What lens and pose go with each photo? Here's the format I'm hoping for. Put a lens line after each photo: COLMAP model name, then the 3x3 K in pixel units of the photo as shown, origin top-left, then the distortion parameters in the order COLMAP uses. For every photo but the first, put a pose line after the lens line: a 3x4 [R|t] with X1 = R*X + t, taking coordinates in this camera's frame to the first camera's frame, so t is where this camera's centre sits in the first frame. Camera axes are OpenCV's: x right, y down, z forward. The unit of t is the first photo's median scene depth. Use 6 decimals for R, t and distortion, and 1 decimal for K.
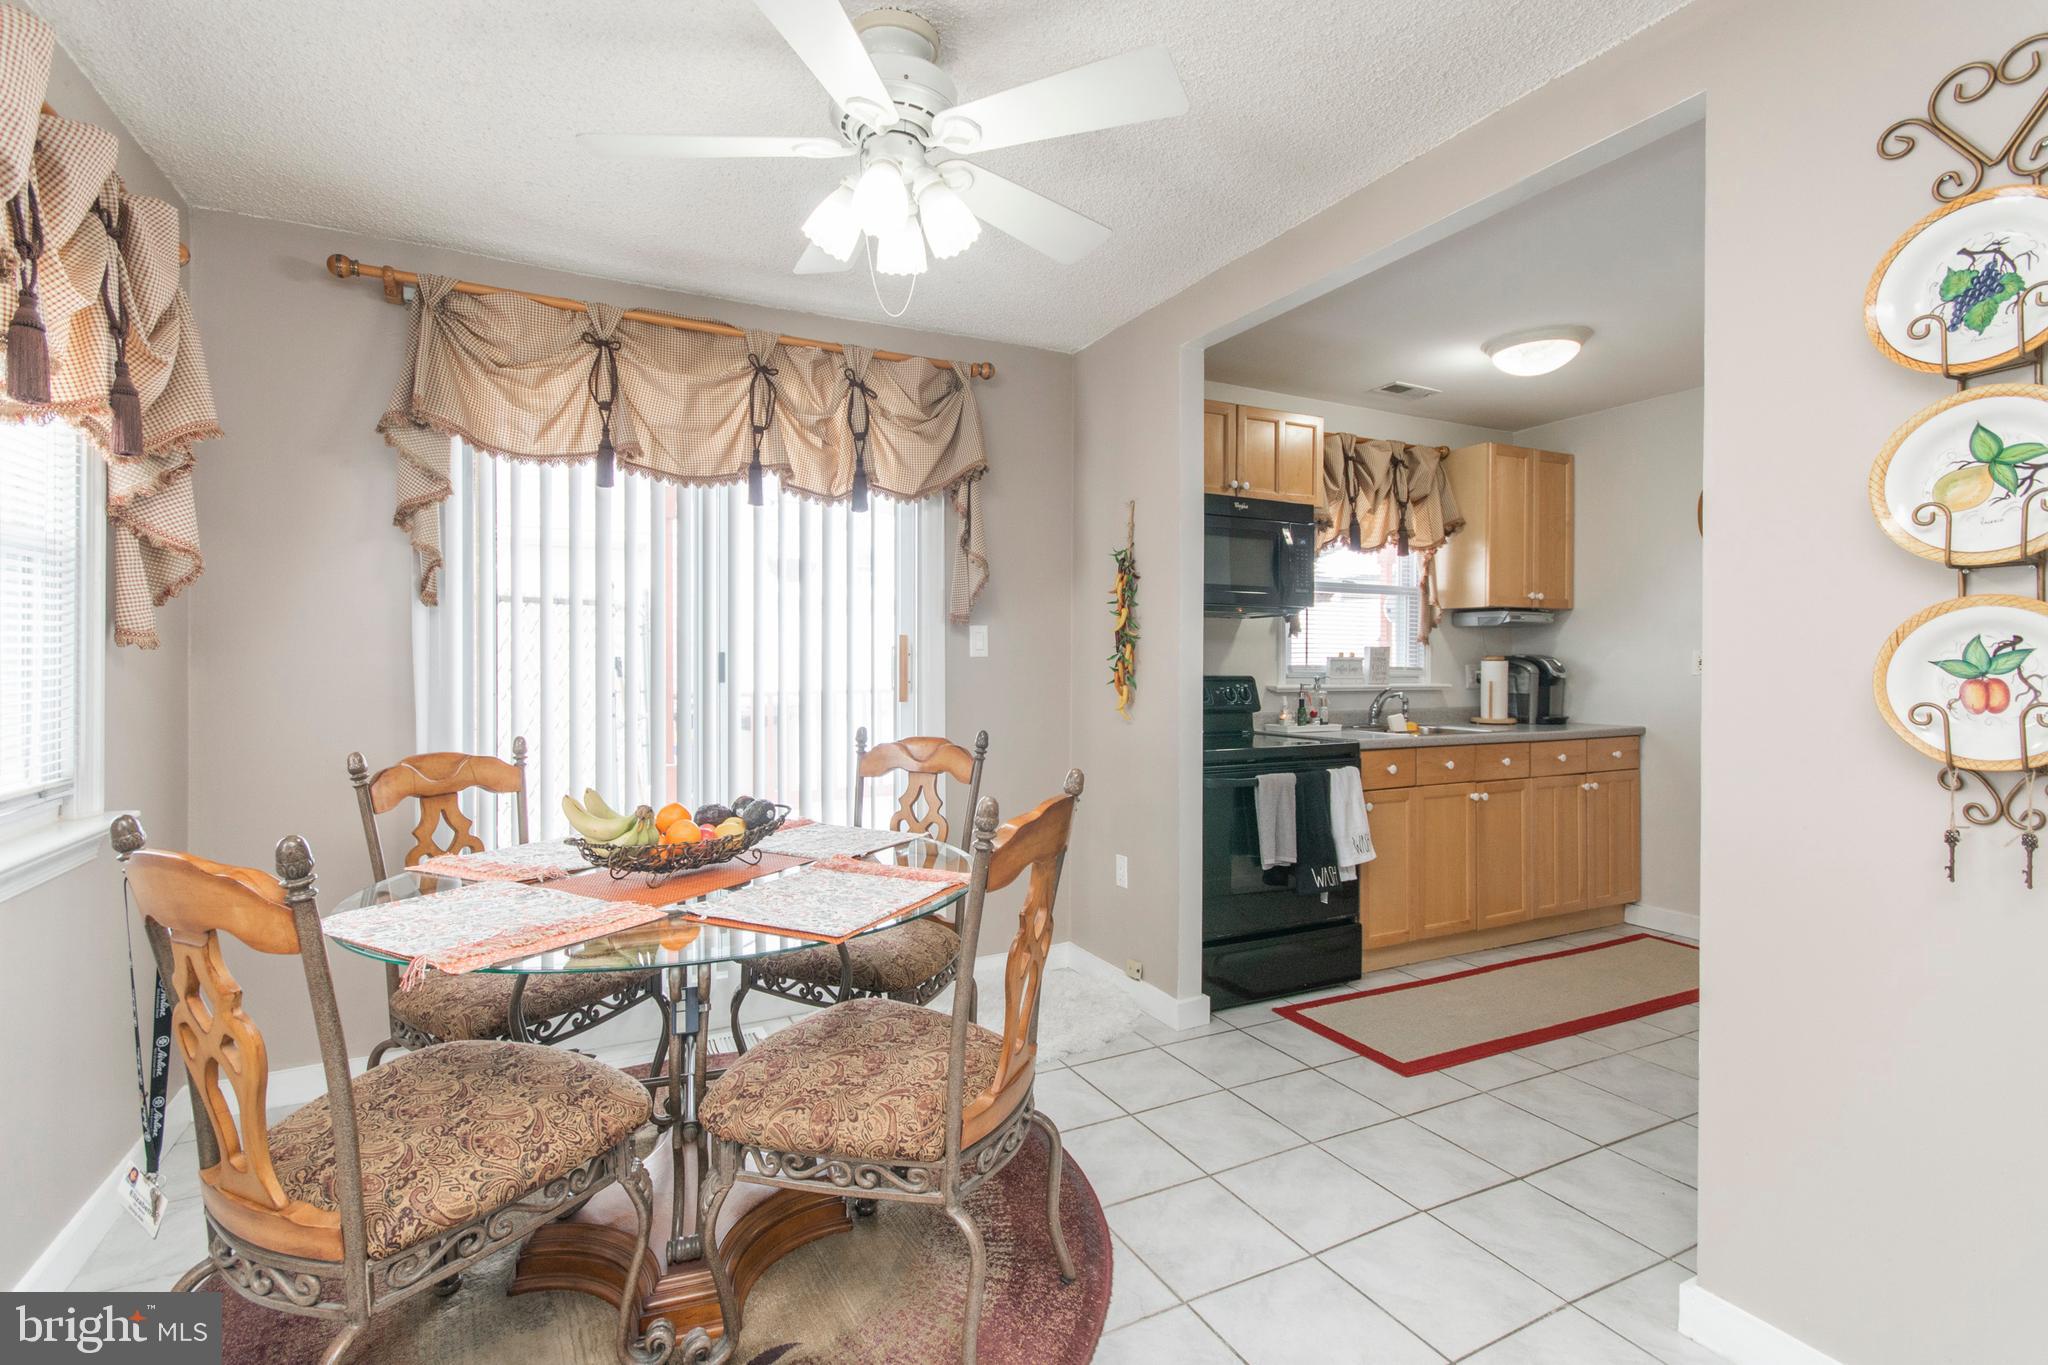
lens RADIAL K [[929.1, 0, 986.5], [0, 929.1, 667.4], [0, 0, 1]] dist [0.001372, 0.000111]
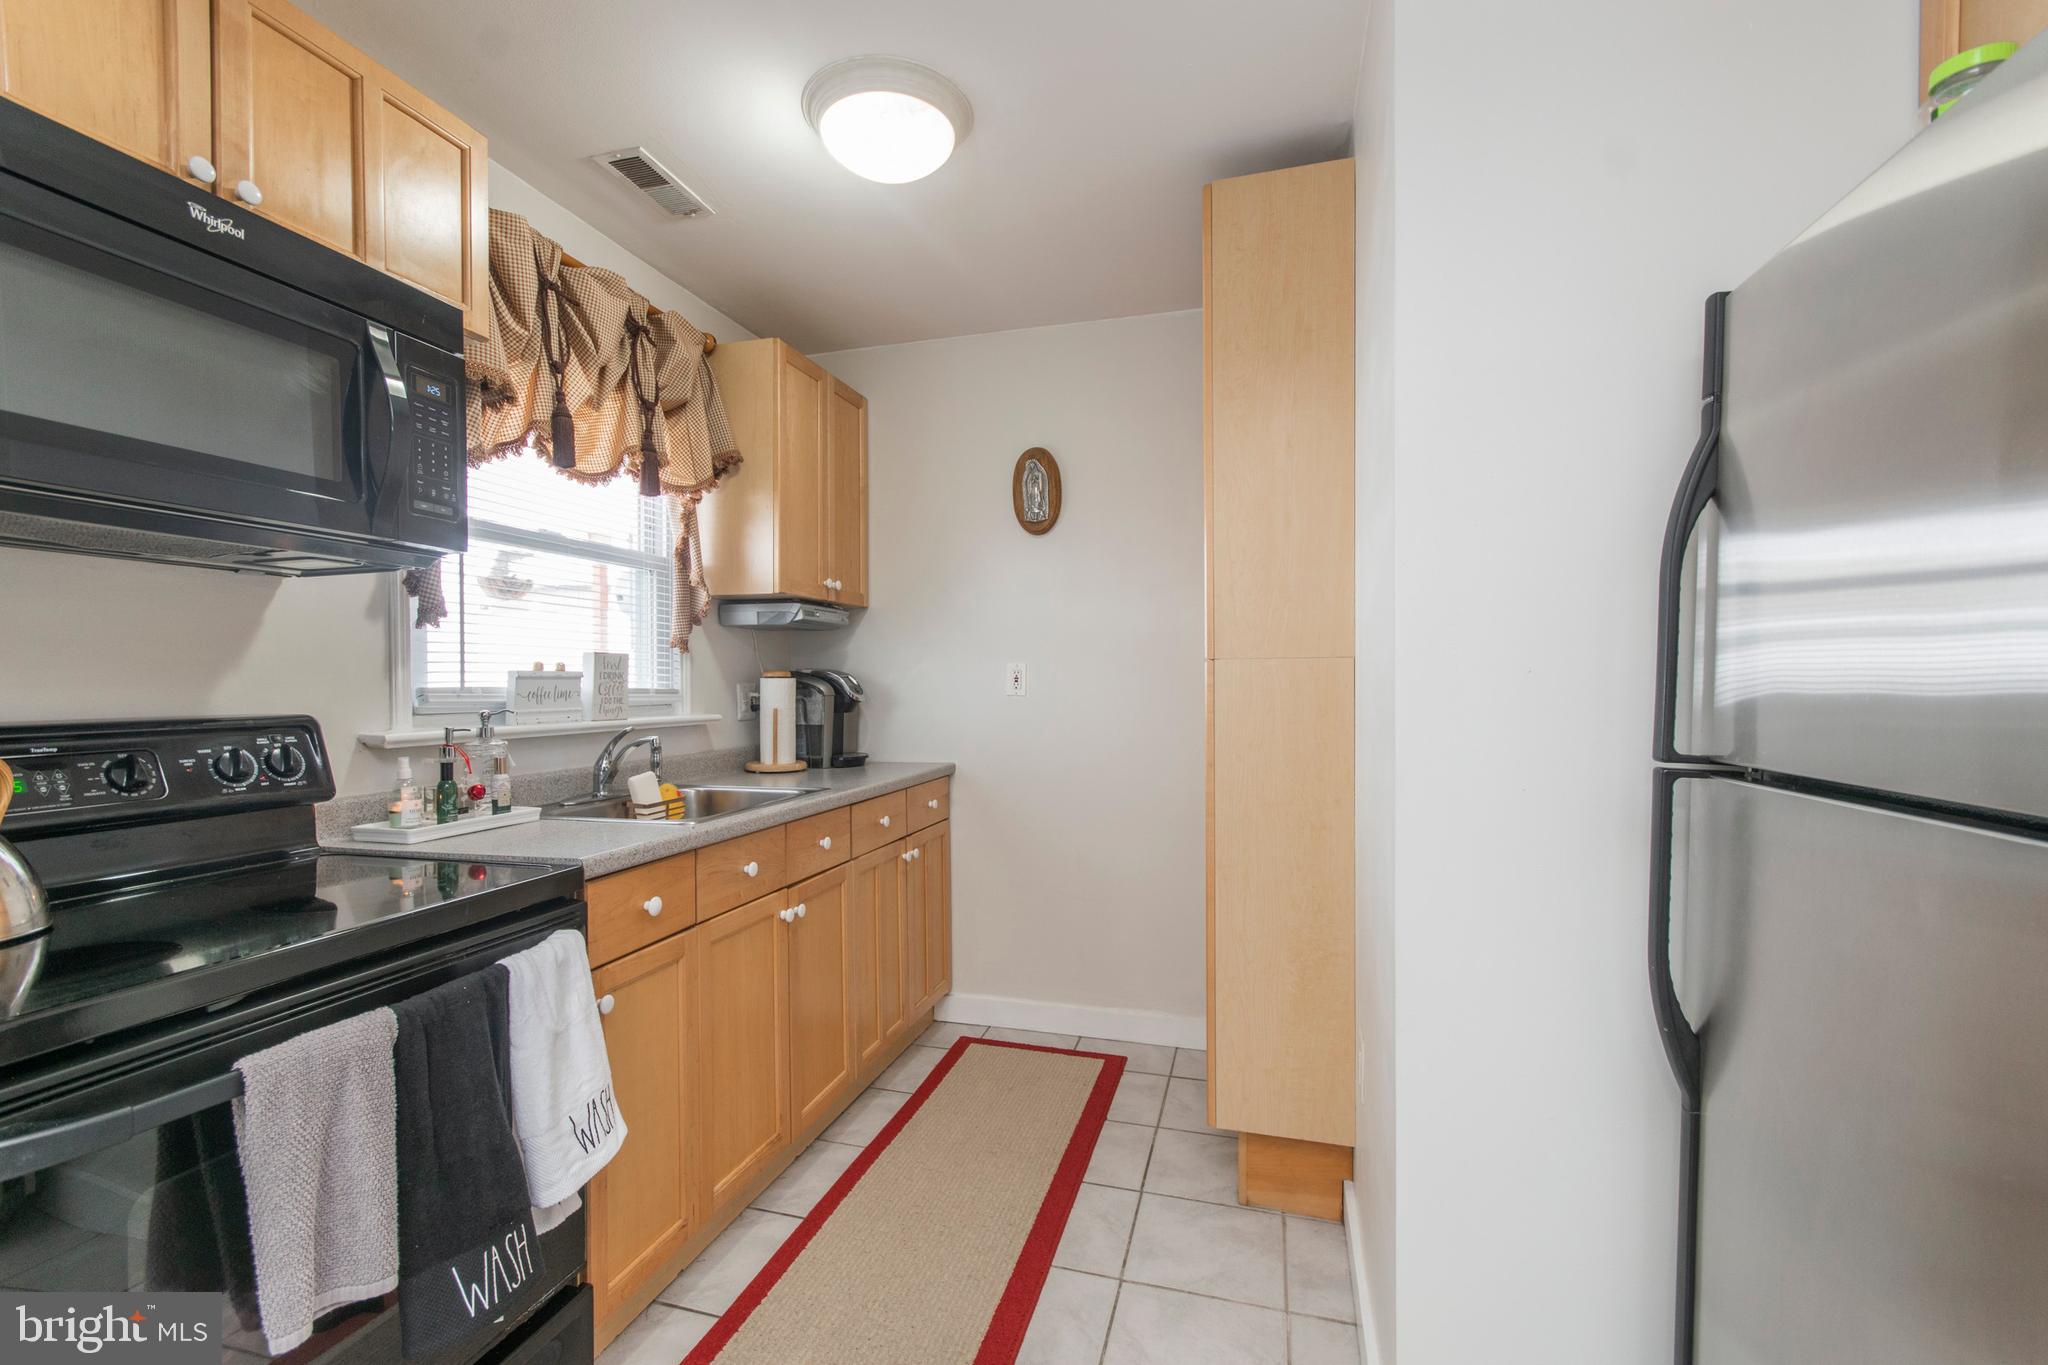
lens RADIAL K [[900.4, 0, 1005.7], [0, 900.4, 687.7], [0, 0, 1]] dist [0.003578, 0.000488]
pose [[0.668274, -0.010362, 0.743843, 0.179475], [0.010119, 0.999937, 0.004838, -0.001699], [-0.743846, 0.004294, 0.668337, 0.463626]]
